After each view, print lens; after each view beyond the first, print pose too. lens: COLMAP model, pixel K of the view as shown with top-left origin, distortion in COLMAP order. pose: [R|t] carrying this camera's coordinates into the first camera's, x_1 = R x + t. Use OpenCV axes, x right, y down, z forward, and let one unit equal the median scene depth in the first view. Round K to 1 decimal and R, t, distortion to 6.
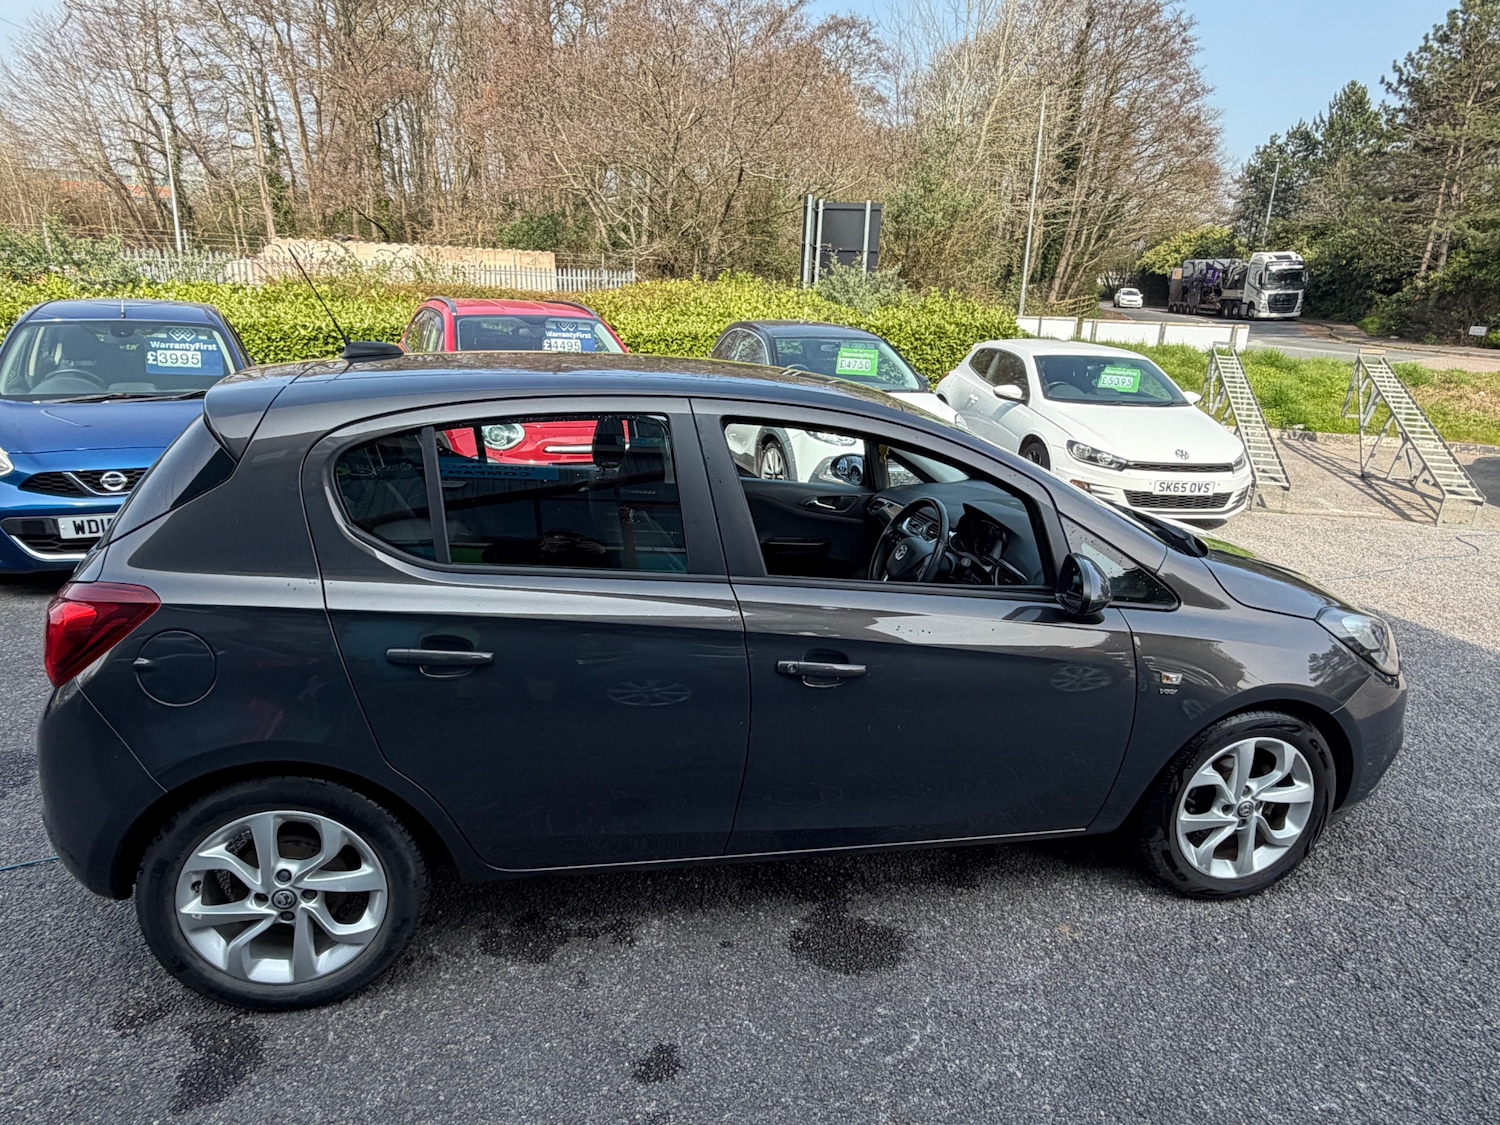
lens RADIAL K [[903.1, 0, 750.0], [0, 903.1, 578.7], [0, 0, 1]] dist [-0.000202, -0.001126]
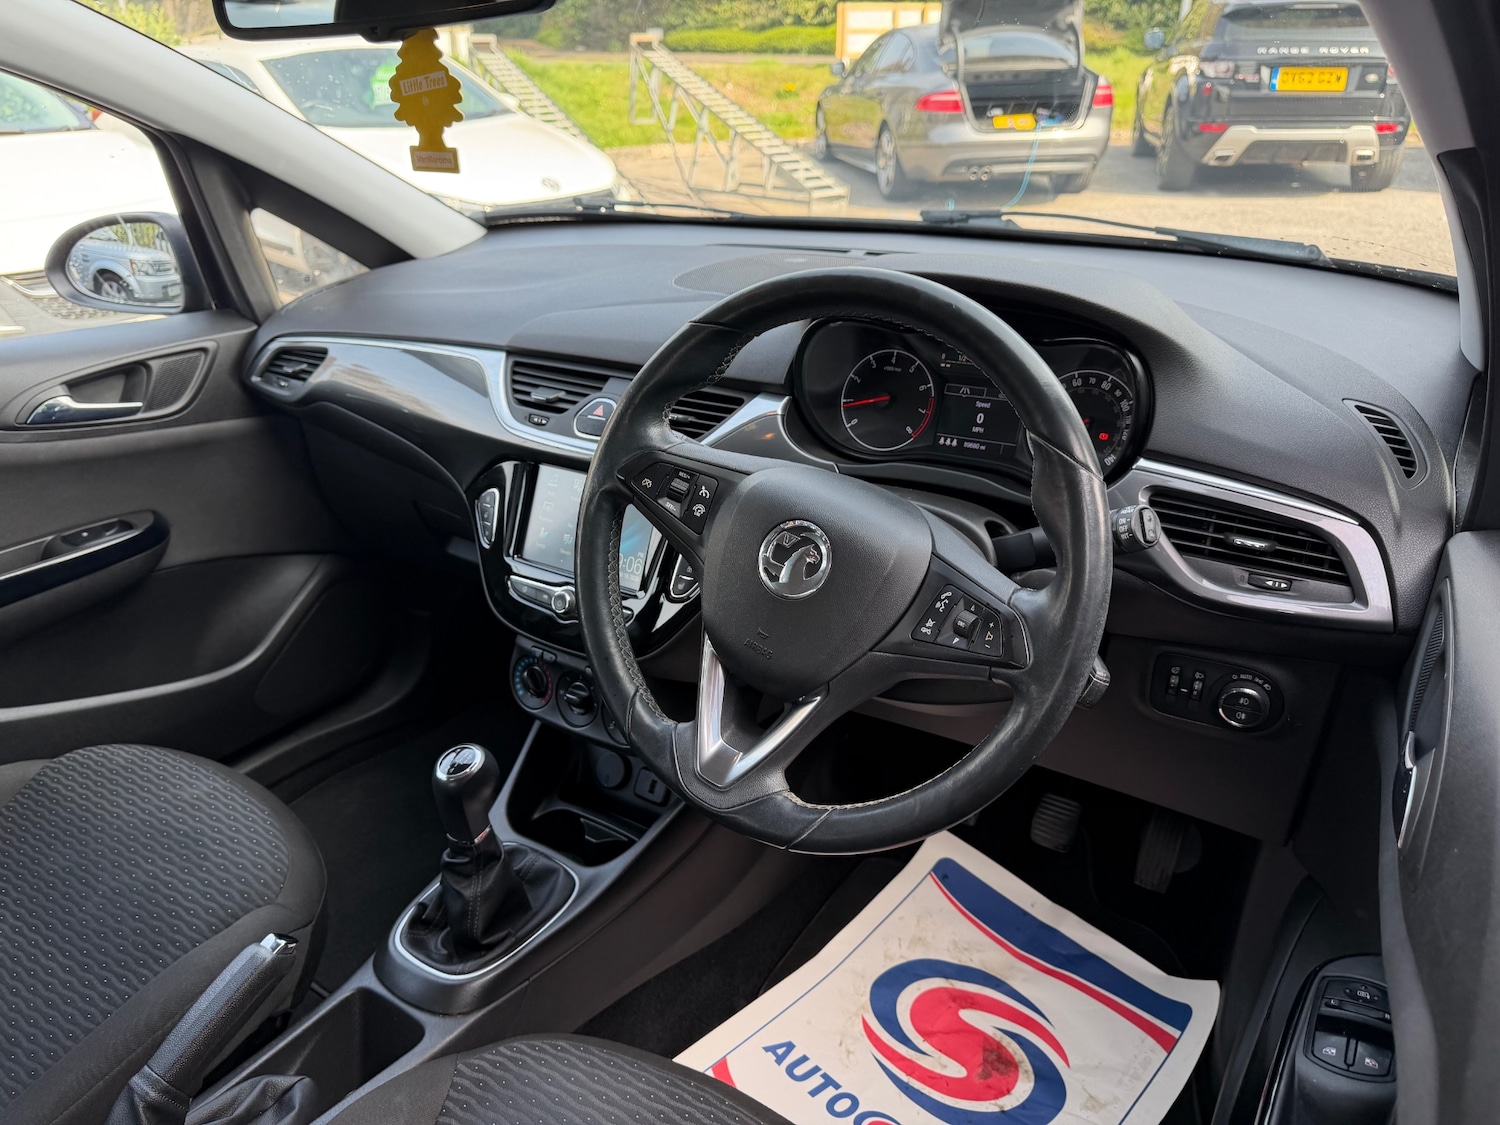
lens RADIAL K [[1073.7, 0, 750.0], [0, 1073.7, 562.5], [0, 0, 1]] dist [0.010582, -0.022410]
pose [[0.716394, -0.345744, 0.606004, 0.000299], [0.244434, 0.937905, 0.246143, -0.006251], [-0.653476, -0.028208, 0.756421, 0.055295]]
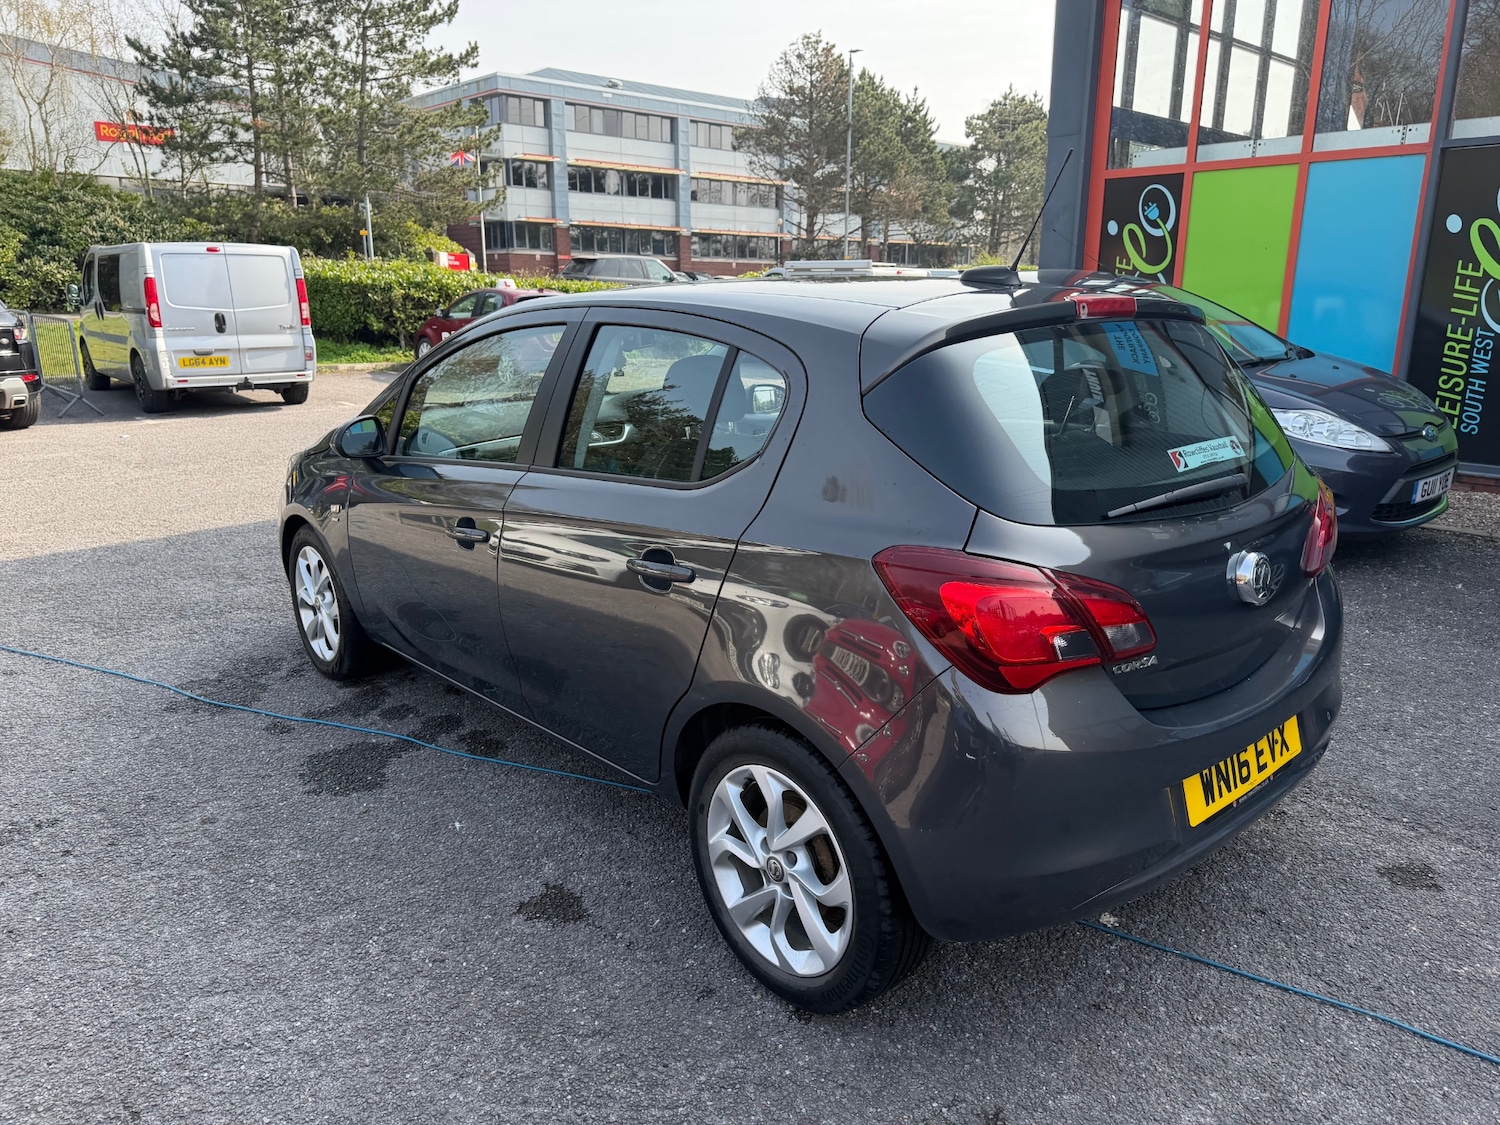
lens RADIAL K [[1072.8, 0, 759.4], [0, 1072.8, 578.6], [0, 0, 1]] dist [0.009677, -0.018691]
pose [[-0.495785, -0.262704, 0.827758, -0.077193], [0.230848, 0.878993, 0.417230, -0.029403], [-0.837202, 0.397943, -0.375147, 0.103699]]
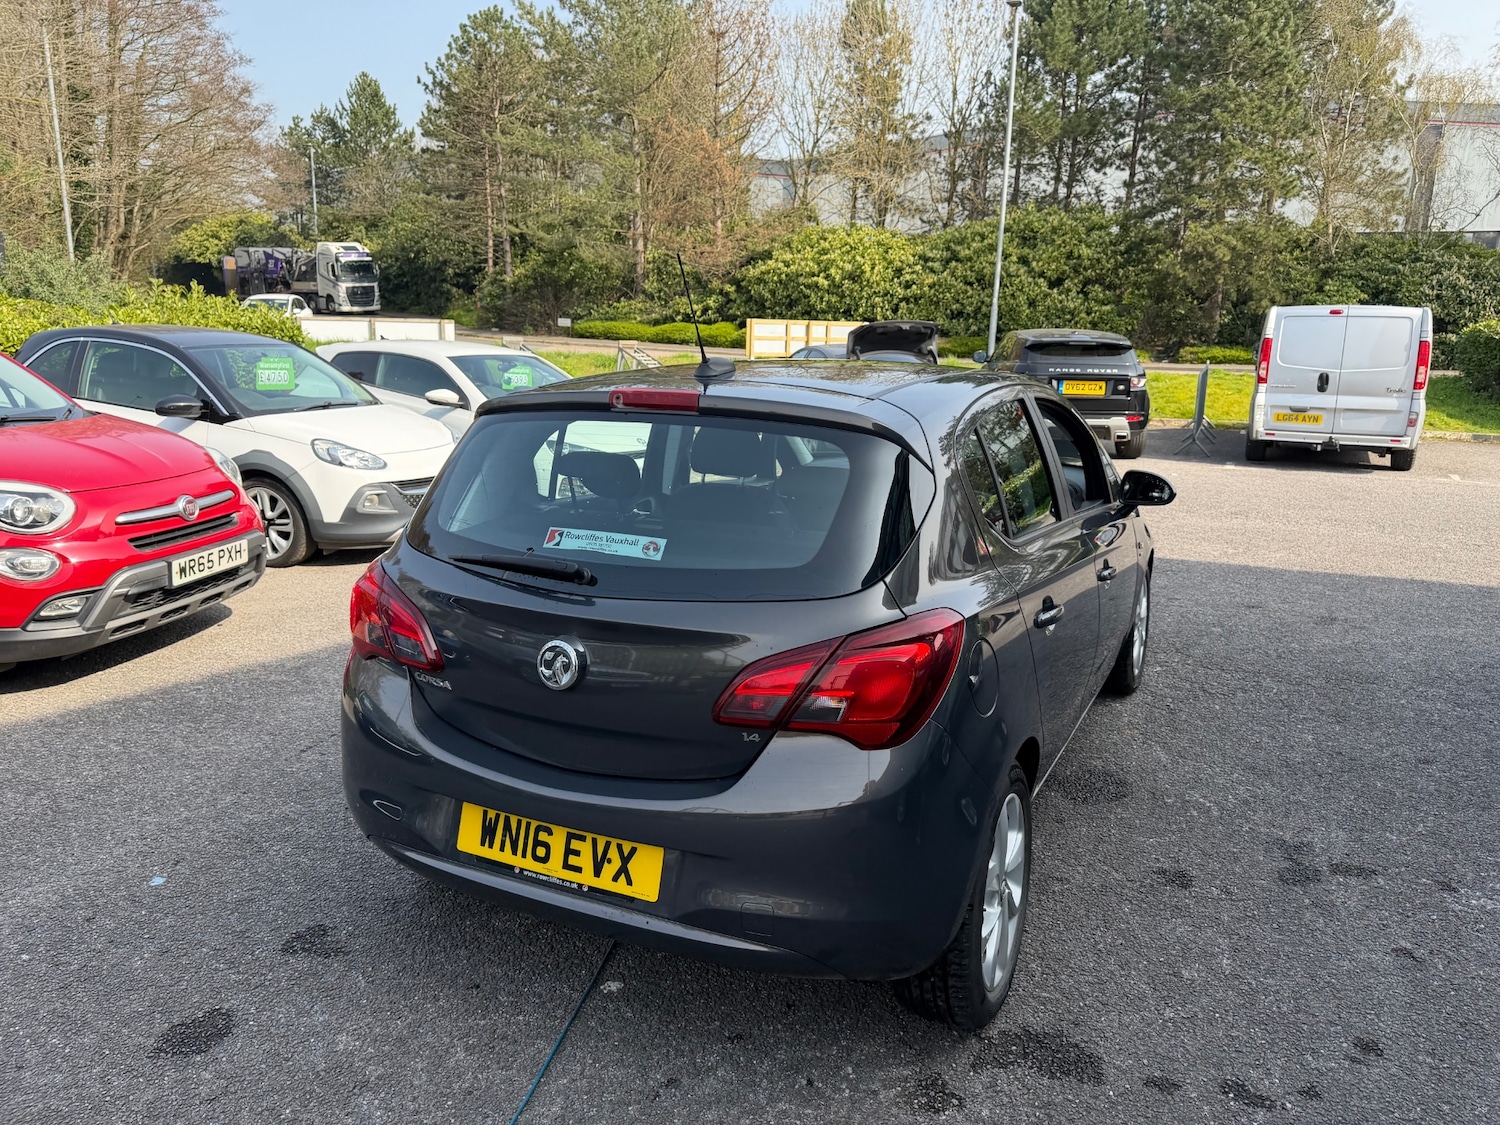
lens RADIAL K [[1043.8, 0, 750.0], [0, 1043.8, 562.5], [0, 0, 1]] dist [0.087272, -0.129469]
pose [[0.622883, -0.195223, 0.757565, -0.078508], [0.232394, 0.970824, 0.059102, -0.007267], [-0.747001, 0.139240, 0.650078, 0.019638]]
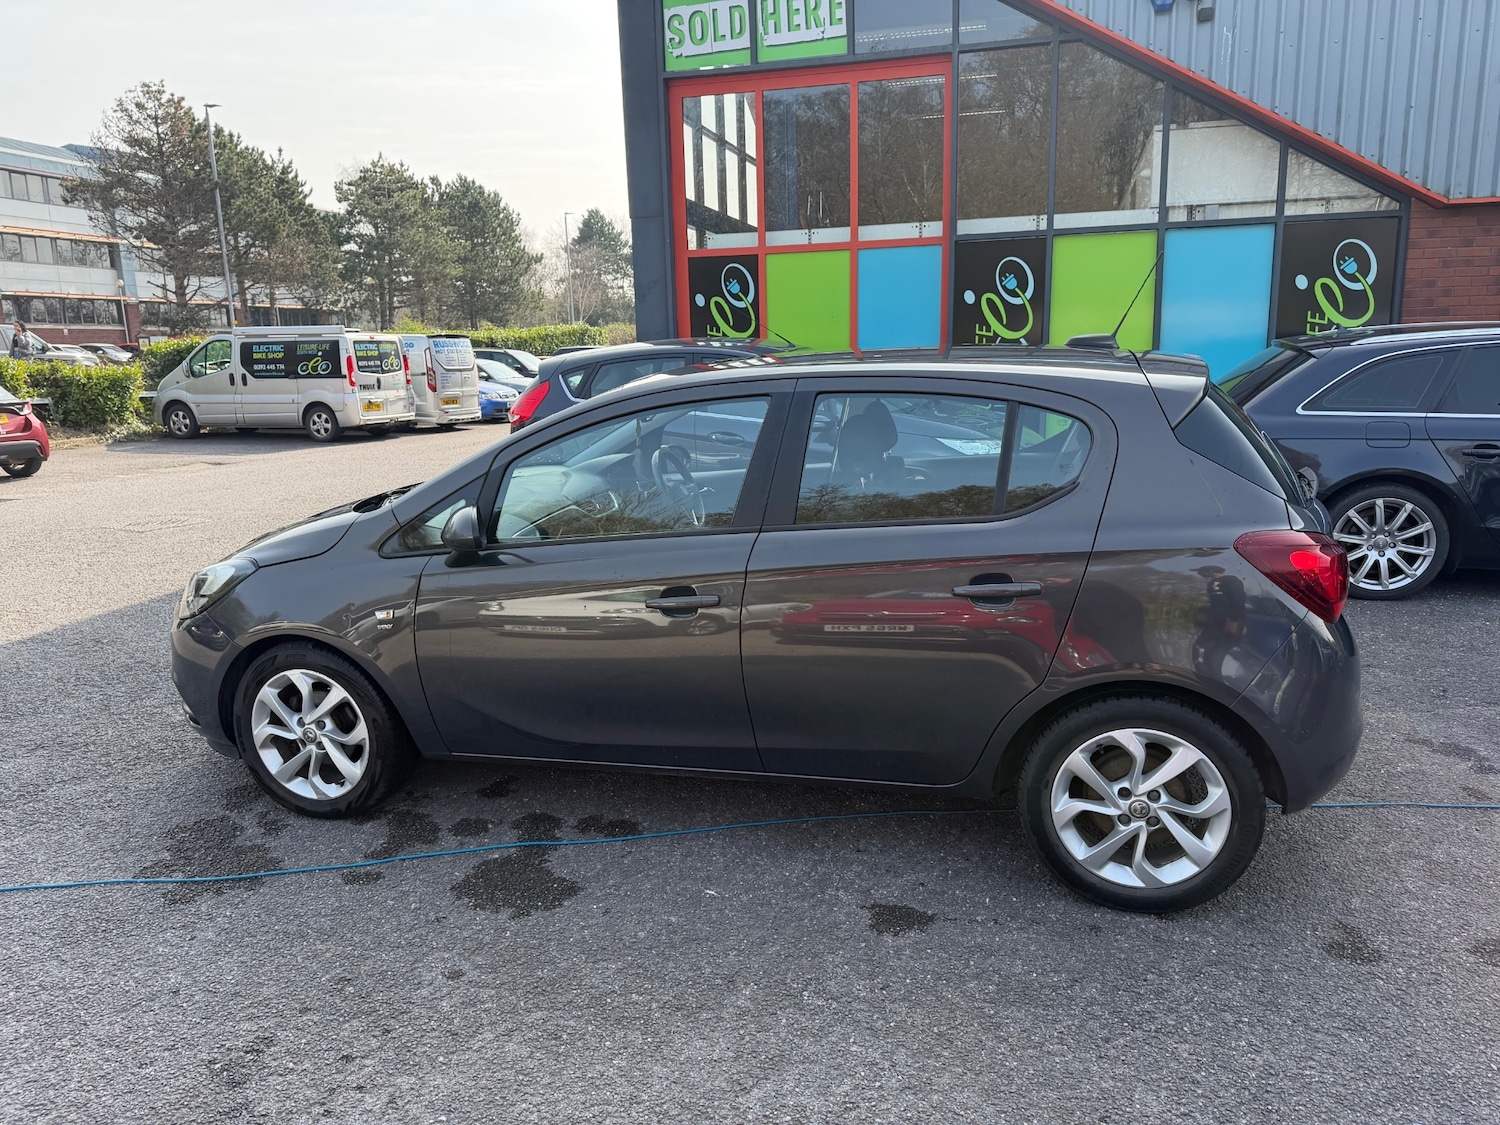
lens RADIAL K [[1045.9, 0, 753.4], [0, 1045.9, 586.3], [0, 0, 1]] dist [0.044647, -0.052233]
pose [[-0.887924, -0.118760, 0.444394, -0.042545], [0.124178, 0.868342, 0.480169, -0.042260], [-0.442911, 0.481537, -0.756275, 0.144655]]
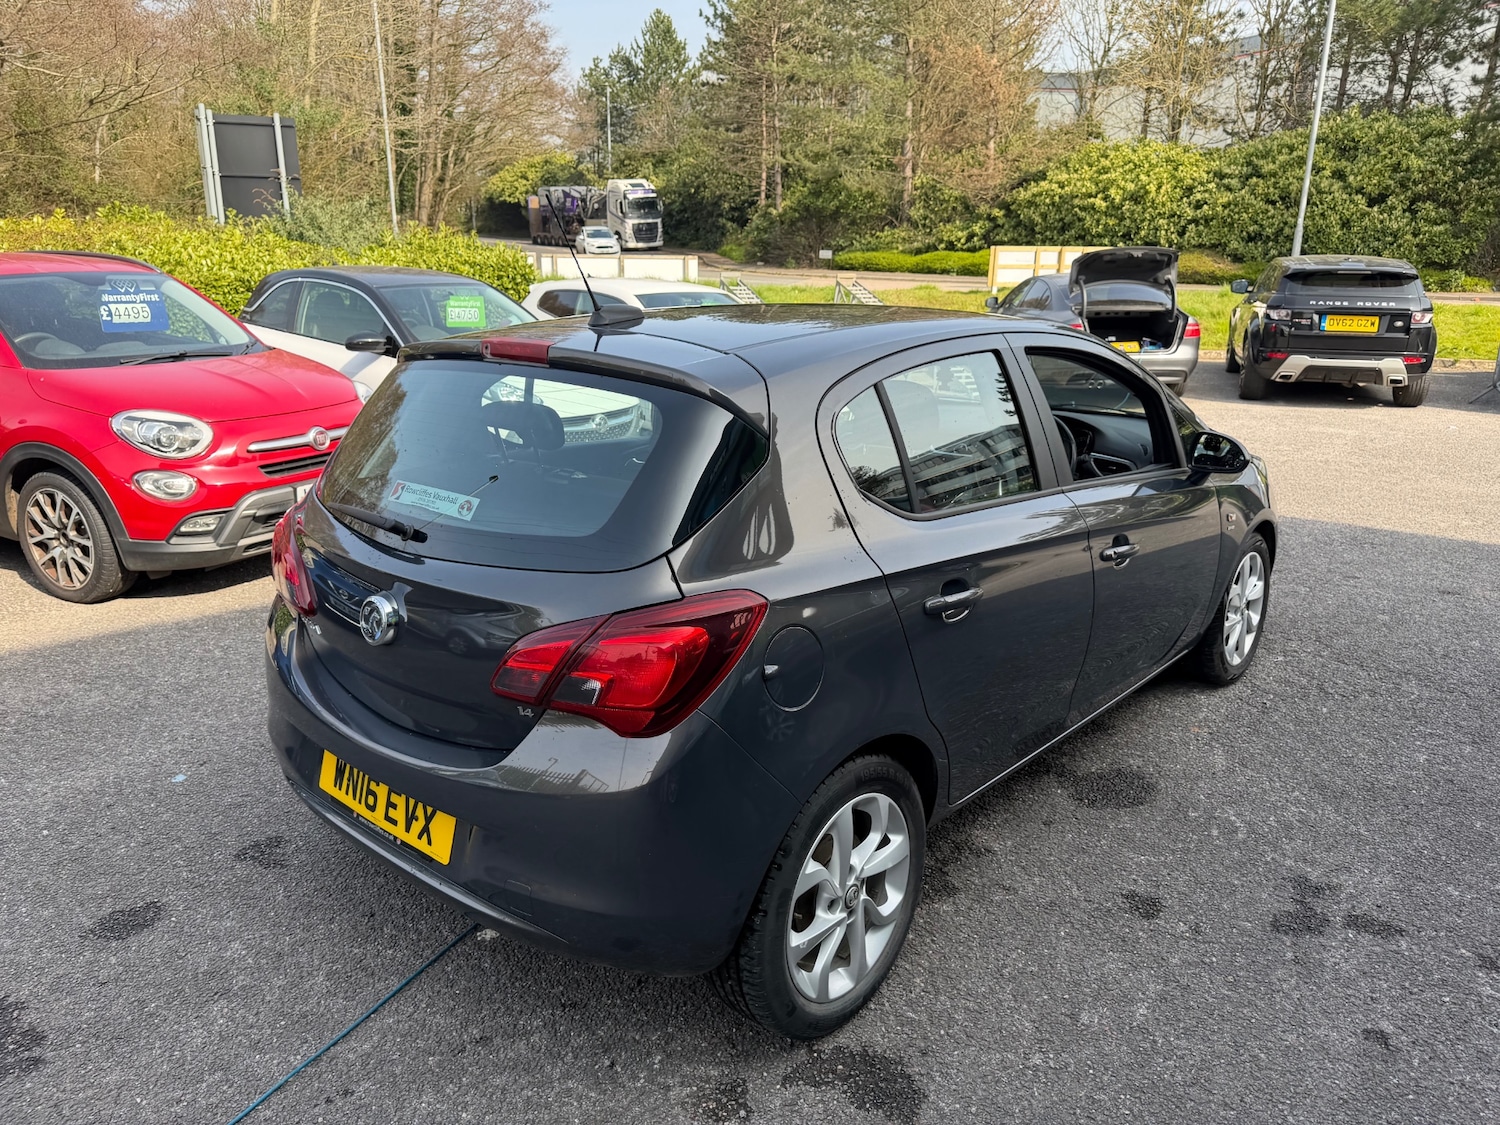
lens RADIAL K [[1049.5, 0, 750.0], [0, 1049.5, 562.5], [0, 0, 1]] dist [0.030364, -0.032908]
pose [[0.803049, -0.198557, 0.561860, -0.059238], [0.196558, 0.978348, 0.064806, -0.003881], [-0.562562, 0.058396, 0.824690, 0.007378]]
